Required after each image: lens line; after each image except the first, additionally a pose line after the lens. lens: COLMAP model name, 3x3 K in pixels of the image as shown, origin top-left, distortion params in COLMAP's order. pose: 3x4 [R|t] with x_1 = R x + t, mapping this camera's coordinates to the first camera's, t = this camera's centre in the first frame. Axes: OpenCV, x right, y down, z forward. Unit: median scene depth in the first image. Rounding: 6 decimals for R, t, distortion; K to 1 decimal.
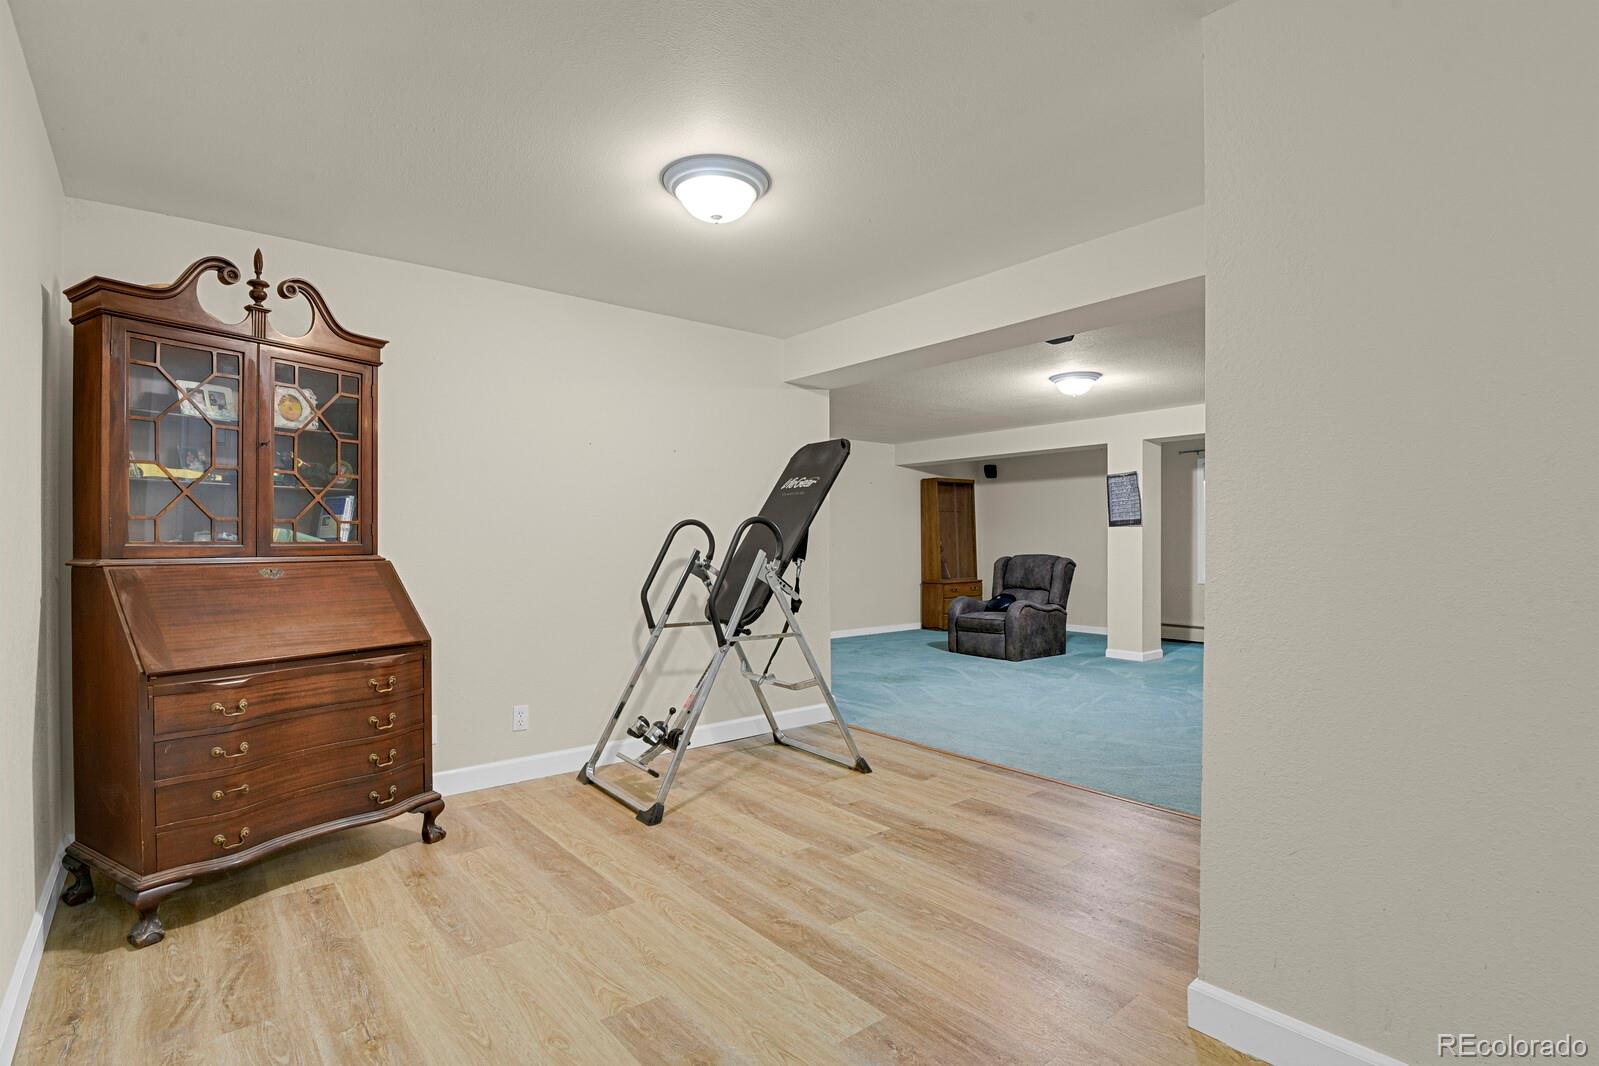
lens RADIAL K [[797.5, 0, 779.0], [0, 797.5, 540.4], [0, 0, 1]] dist [-0.001431, 0.000000]
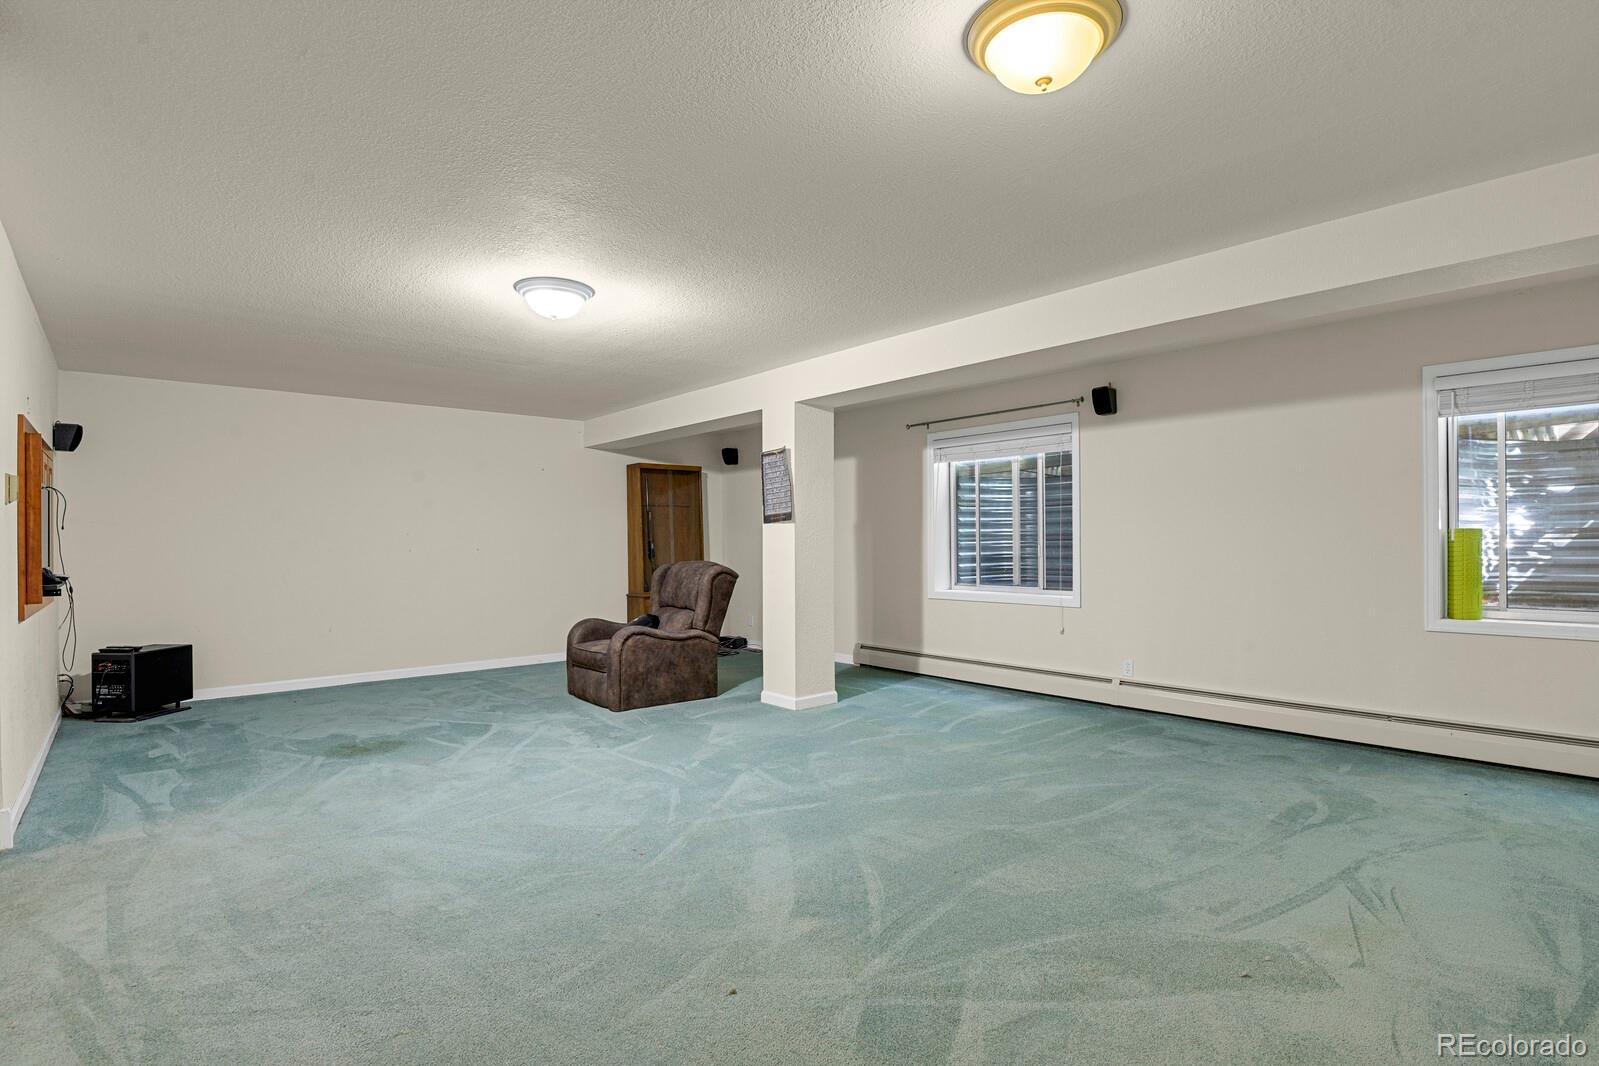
lens RADIAL K [[797.5, 0, 779.0], [0, 797.5, 540.4], [0, 0, 1]] dist [-0.001431, 0.000000]
pose [[0.999737, -0.004103, 0.022563, 0.411477], [0.004145, 0.999990, -0.001781, -0.000243], [-0.022556, 0.001874, 0.999744, 0.269849]]
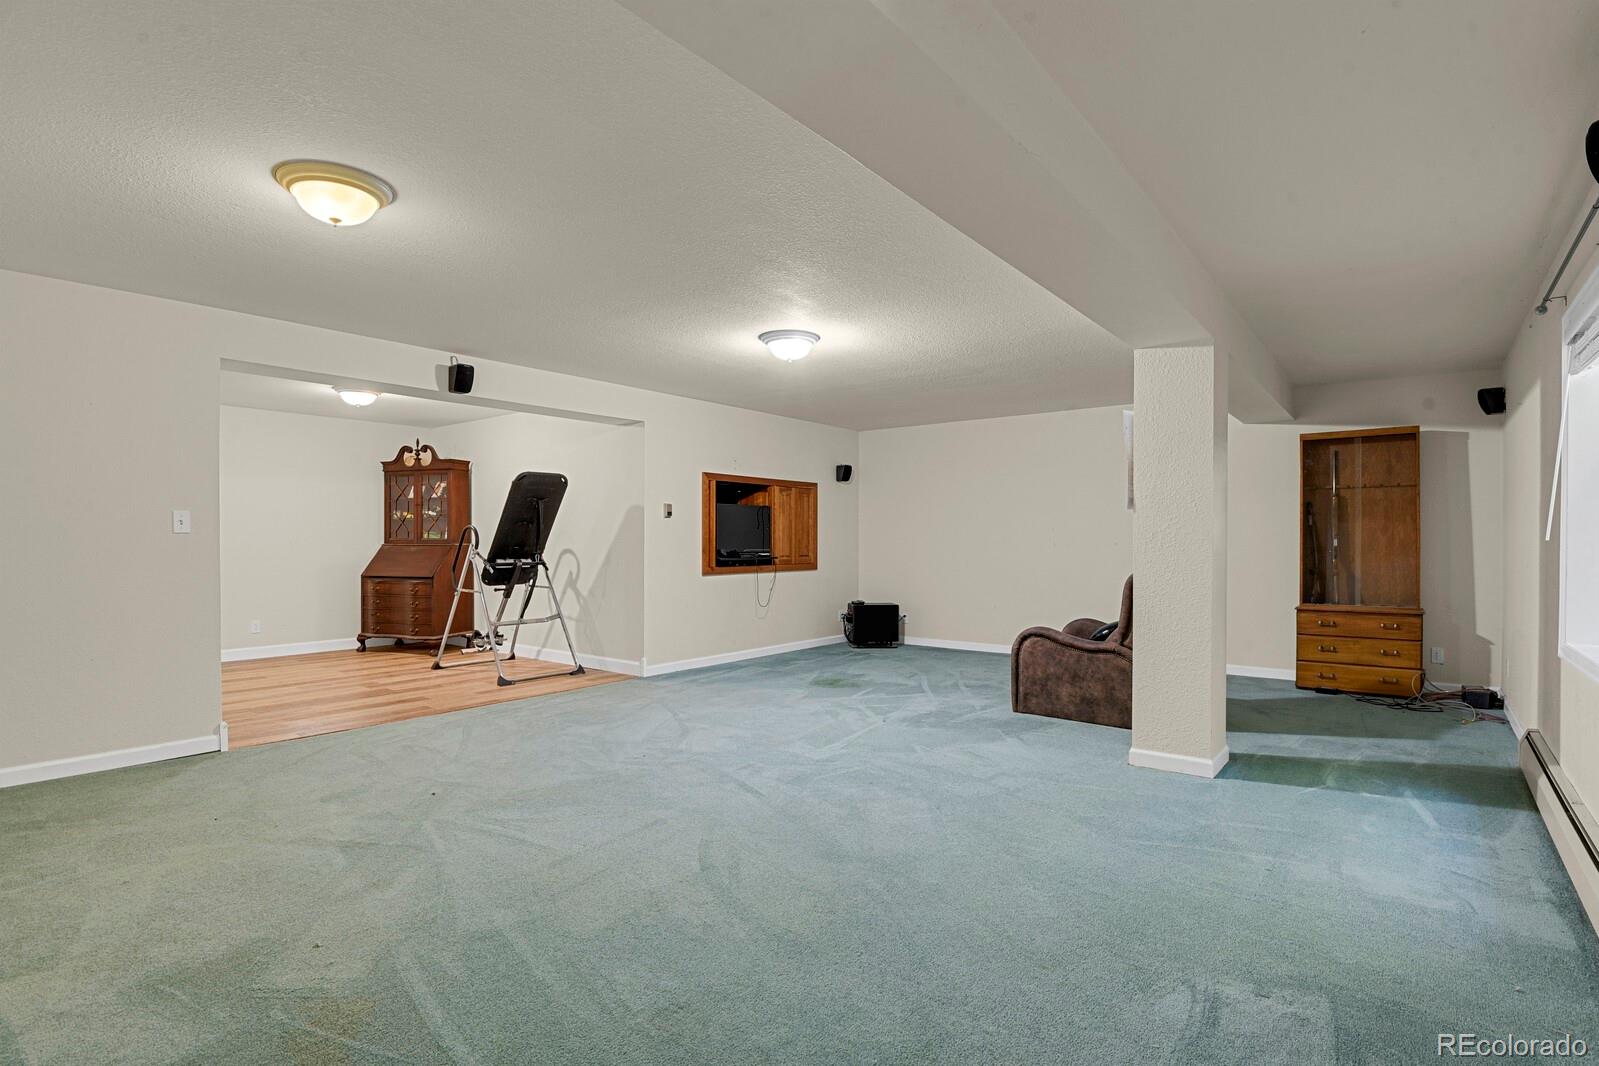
lens RADIAL K [[797.5, 0, 779.0], [0, 797.5, 540.4], [0, 0, 1]] dist [-0.001431, 0.000000]
pose [[0.228419, 0.009861, -0.973513, 0.907939], [0.009006, 0.999885, 0.012241, -0.010909], [0.973521, -0.011563, 0.228304, 0.610465]]
